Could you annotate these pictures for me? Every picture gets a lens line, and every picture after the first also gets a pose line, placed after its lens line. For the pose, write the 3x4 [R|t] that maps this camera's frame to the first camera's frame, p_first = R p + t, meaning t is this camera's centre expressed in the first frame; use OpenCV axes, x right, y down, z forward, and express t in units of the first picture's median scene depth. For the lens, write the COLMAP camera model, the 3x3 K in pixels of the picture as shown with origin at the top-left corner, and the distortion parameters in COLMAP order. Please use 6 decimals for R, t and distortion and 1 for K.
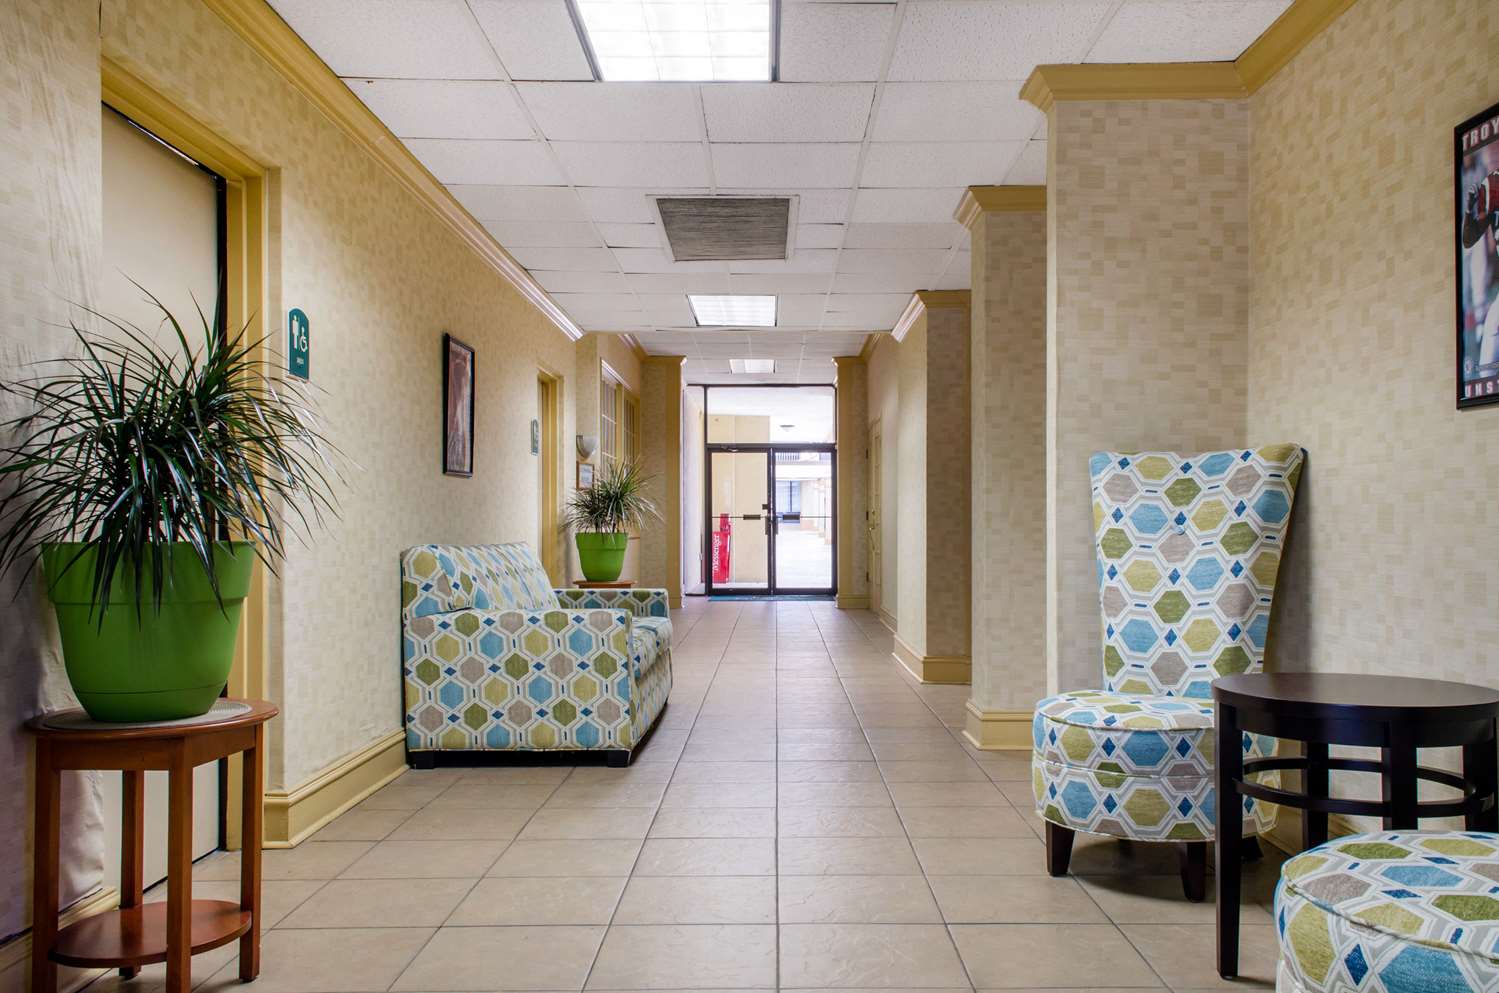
lens RADIAL K [[1187.2, 0, 727.5], [0, 1187.2, 519.6], [0, 0, 1]] dist [0.001636, 0.001874]
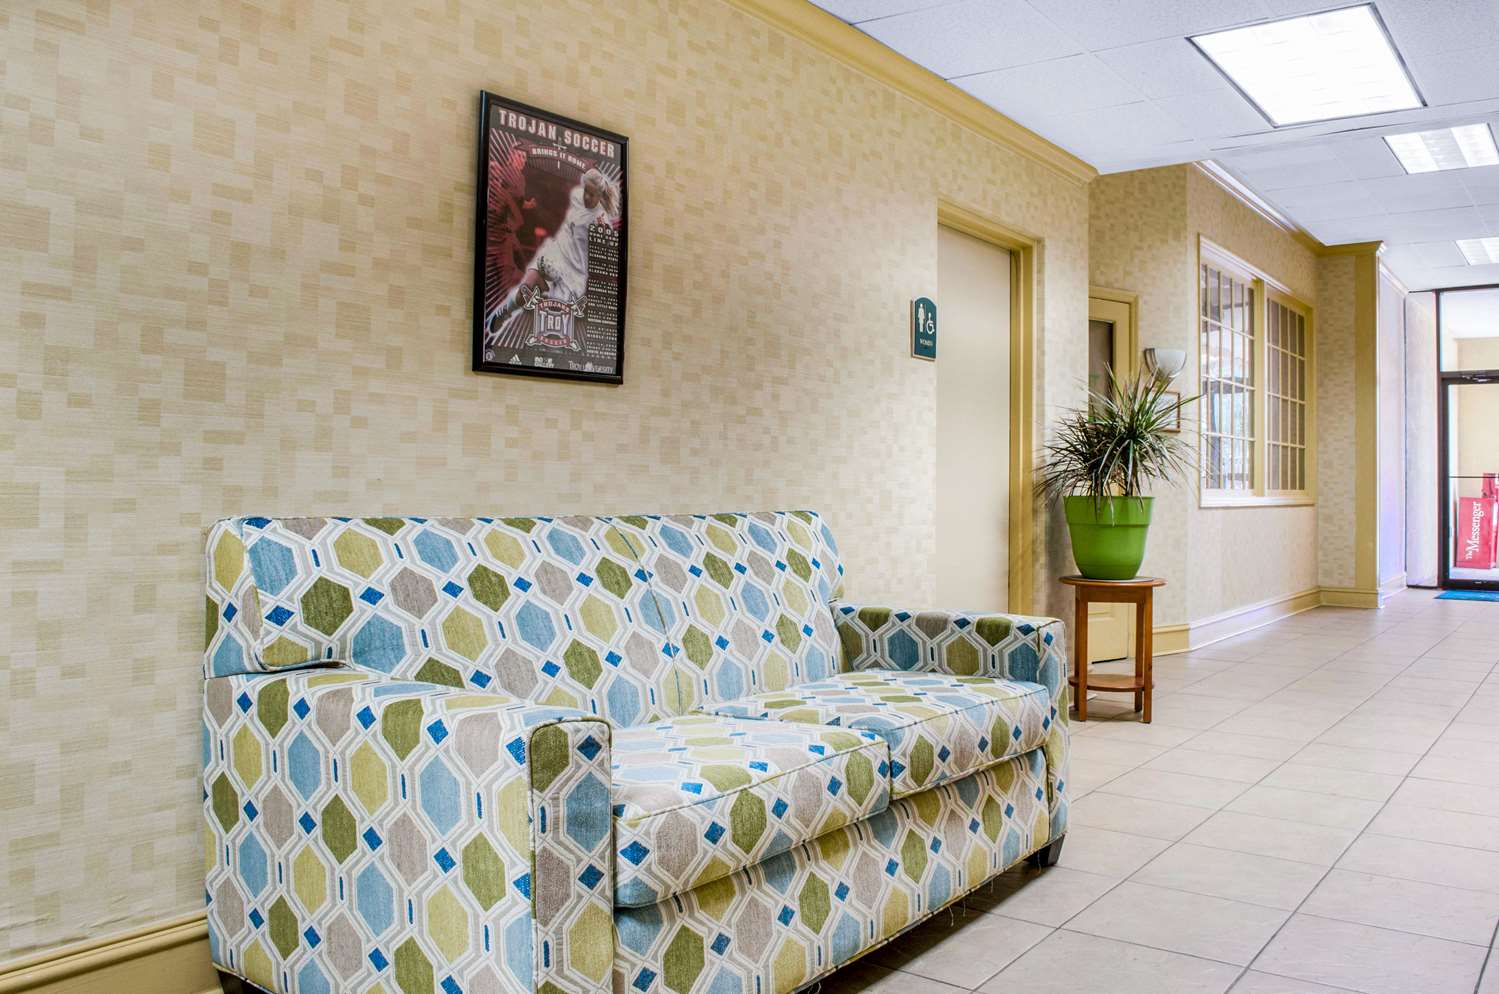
lens RADIAL K [[1160.2, 0, 749.5], [0, 1160.2, 497.0], [0, 0, 1]] dist [-0.087042, 0.001199]
pose [[0.807160, 0.005858, -0.590304, 0.121936], [0.000575, 0.999942, 0.010709, 0.007405], [0.590333, -0.008984, 0.807110, 0.607002]]
